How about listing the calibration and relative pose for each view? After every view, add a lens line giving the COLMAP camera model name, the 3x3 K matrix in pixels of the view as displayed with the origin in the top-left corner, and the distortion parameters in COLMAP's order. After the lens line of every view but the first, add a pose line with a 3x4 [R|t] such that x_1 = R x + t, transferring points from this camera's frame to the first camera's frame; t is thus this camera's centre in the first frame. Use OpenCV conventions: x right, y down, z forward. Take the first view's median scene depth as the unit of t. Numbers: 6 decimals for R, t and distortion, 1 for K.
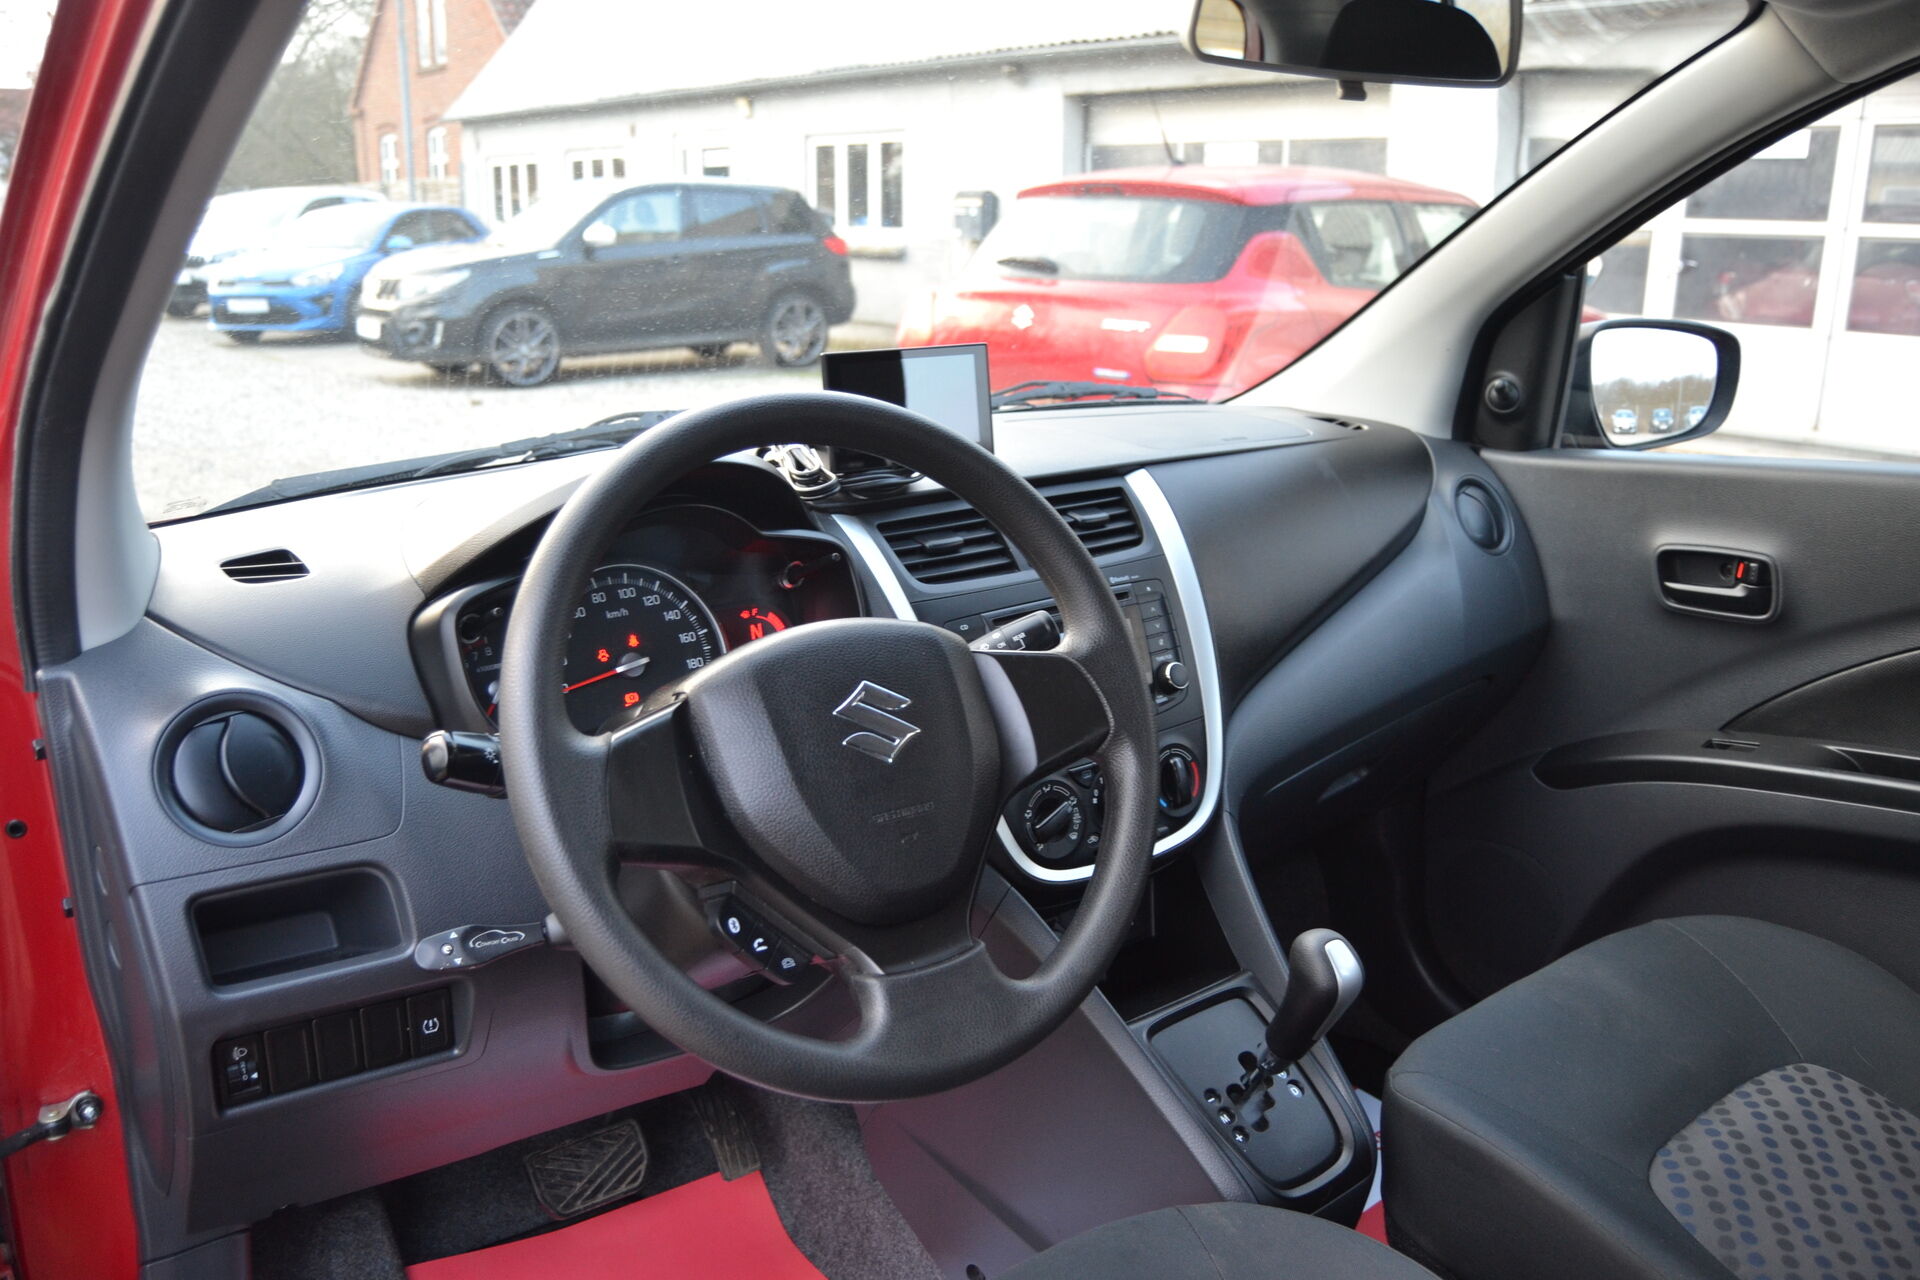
lens RADIAL K [[1523.9, 0, 960.0], [0, 1523.9, 640.0], [0, 0, 1]] dist [-0.095421, 0.039270]
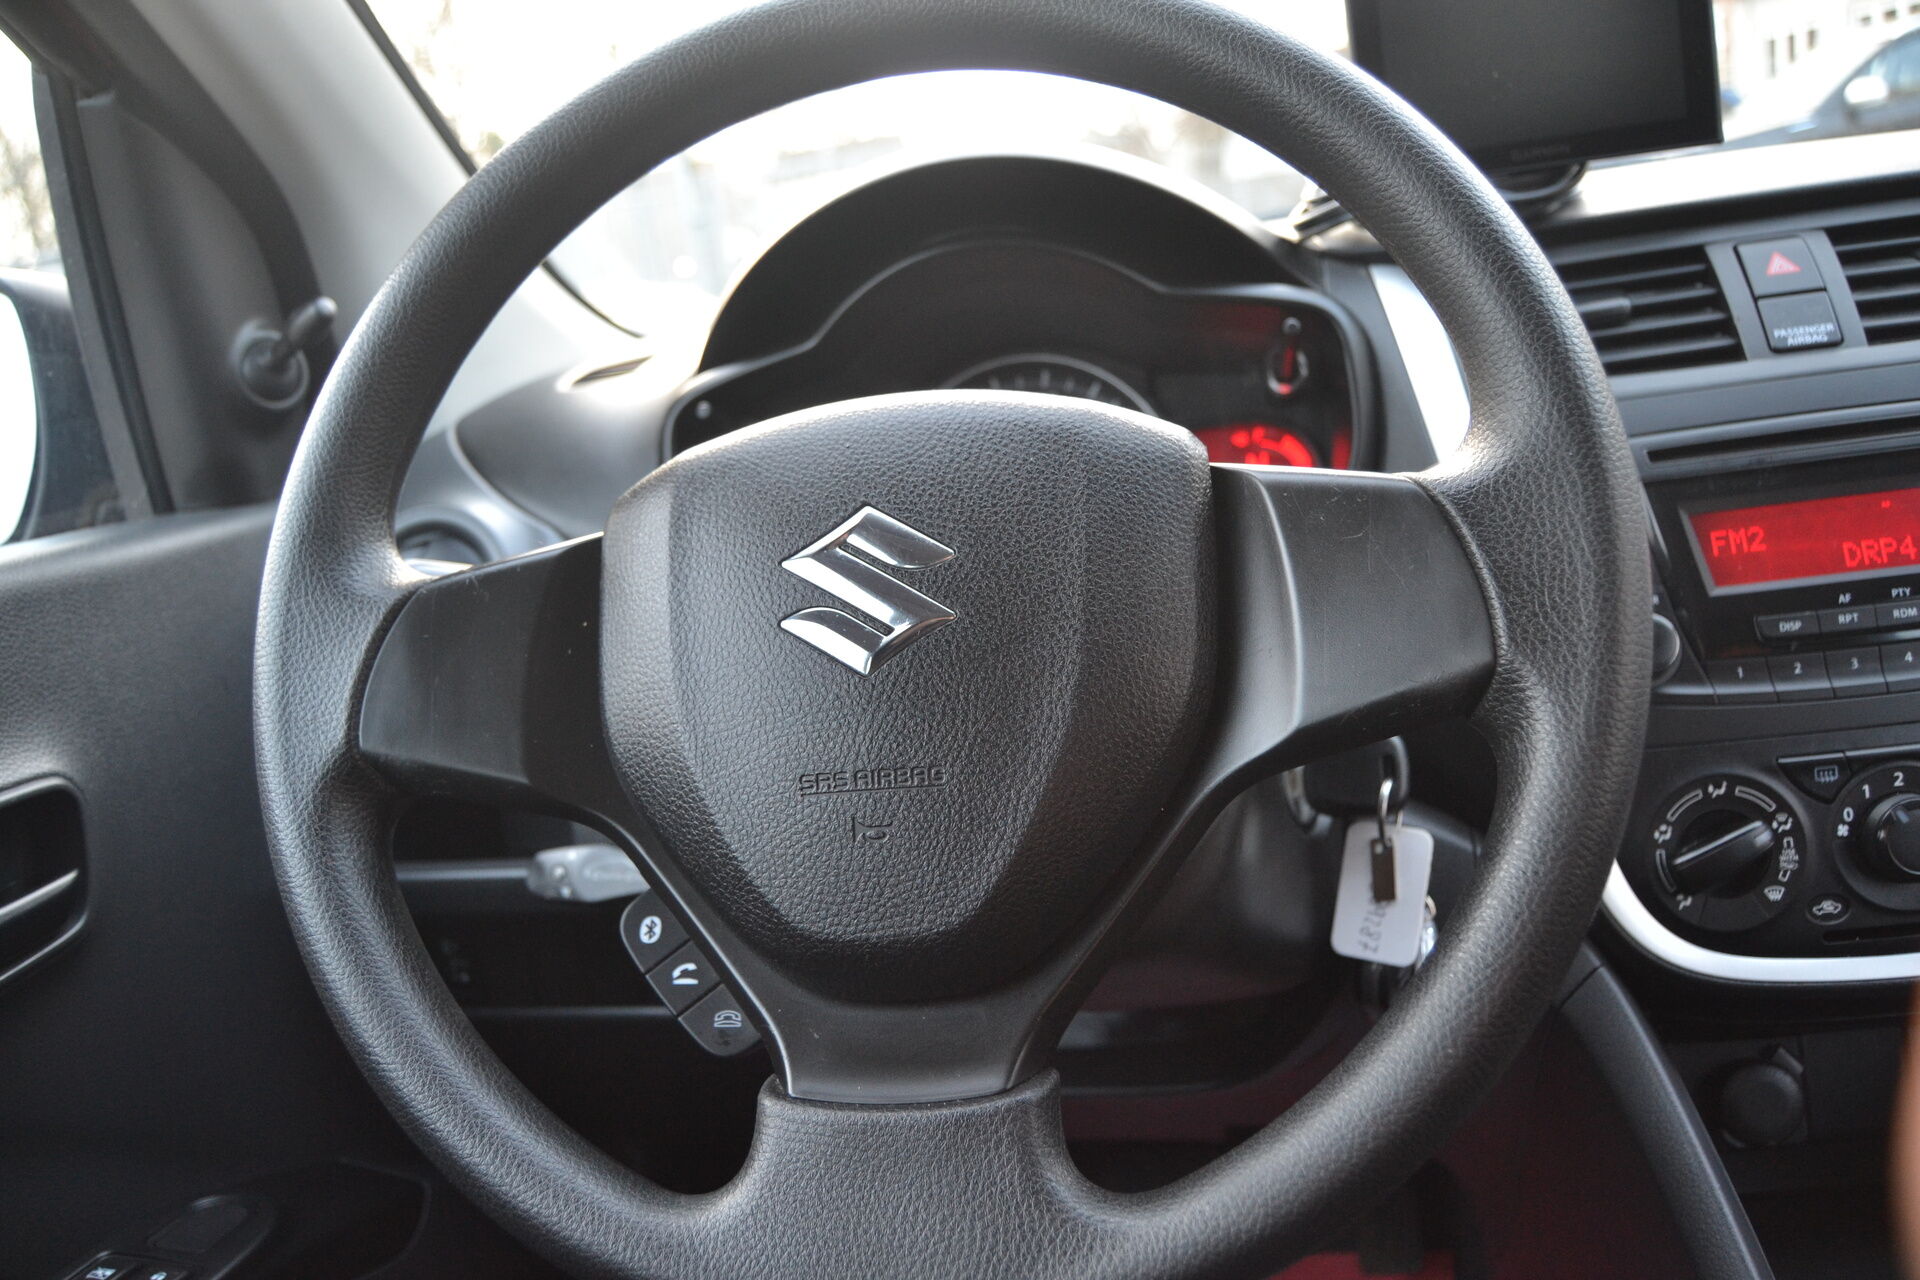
lens RADIAL K [[1510.0, 0, 981.4], [0, 1510.0, 630.1], [0, 0, 1]] dist [-0.076113, 0.007247]
pose [[0.700904, 0.082797, -0.708433, 0.224938], [-0.045730, 0.996413, 0.071210, 0.021689], [0.711788, -0.017515, 0.702176, 0.482297]]
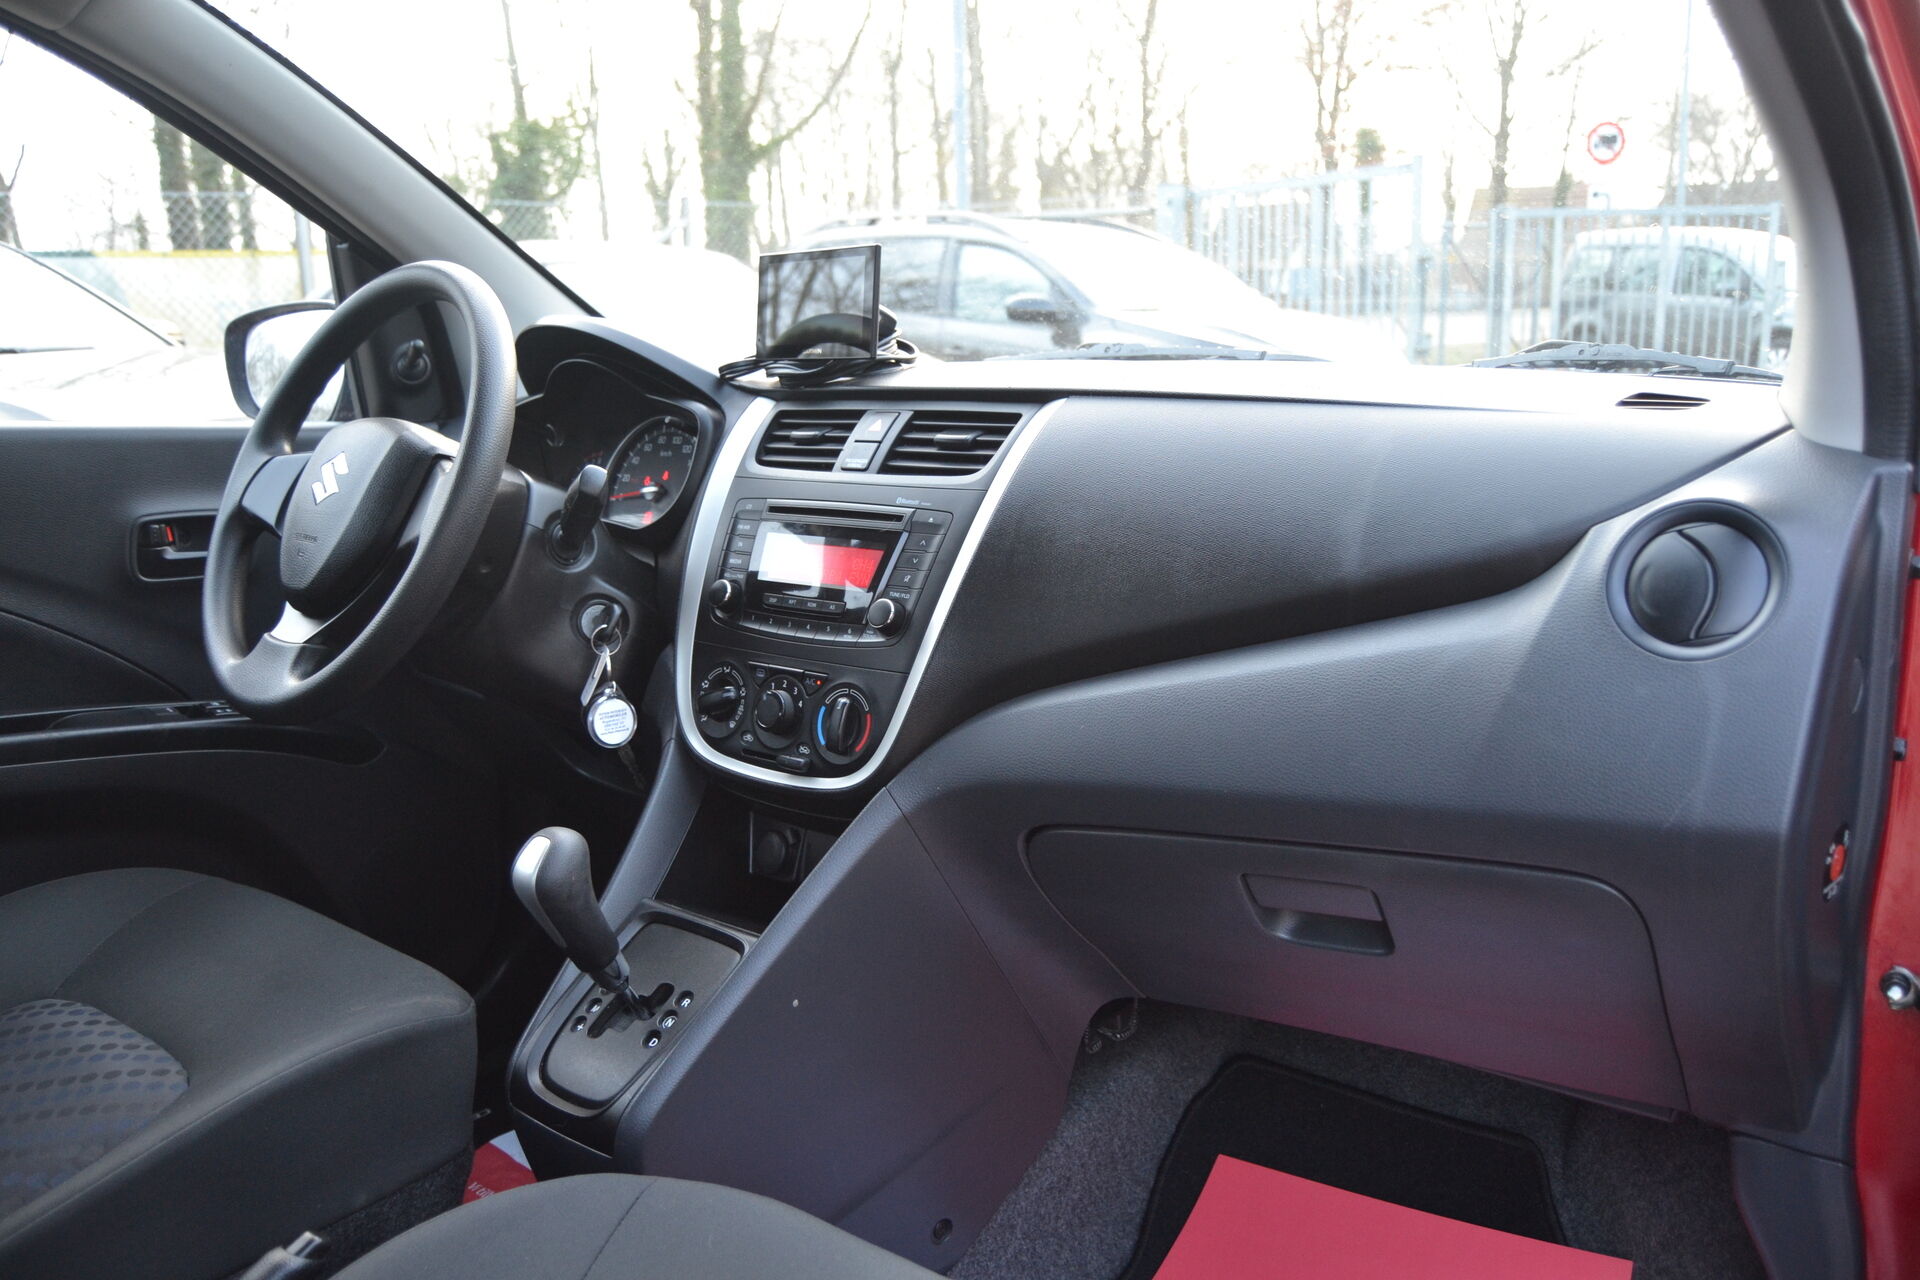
lens RADIAL K [[1581.9, 0, 960.0], [0, 1581.9, 640.0], [0, 0, 1]] dist [-0.097693, 0.003167]
pose [[0.223821, 0.194096, -0.955108, 1.091198], [-0.237589, 0.961272, 0.139672, -0.106156], [0.945228, 0.195661, 0.261268, 0.856312]]
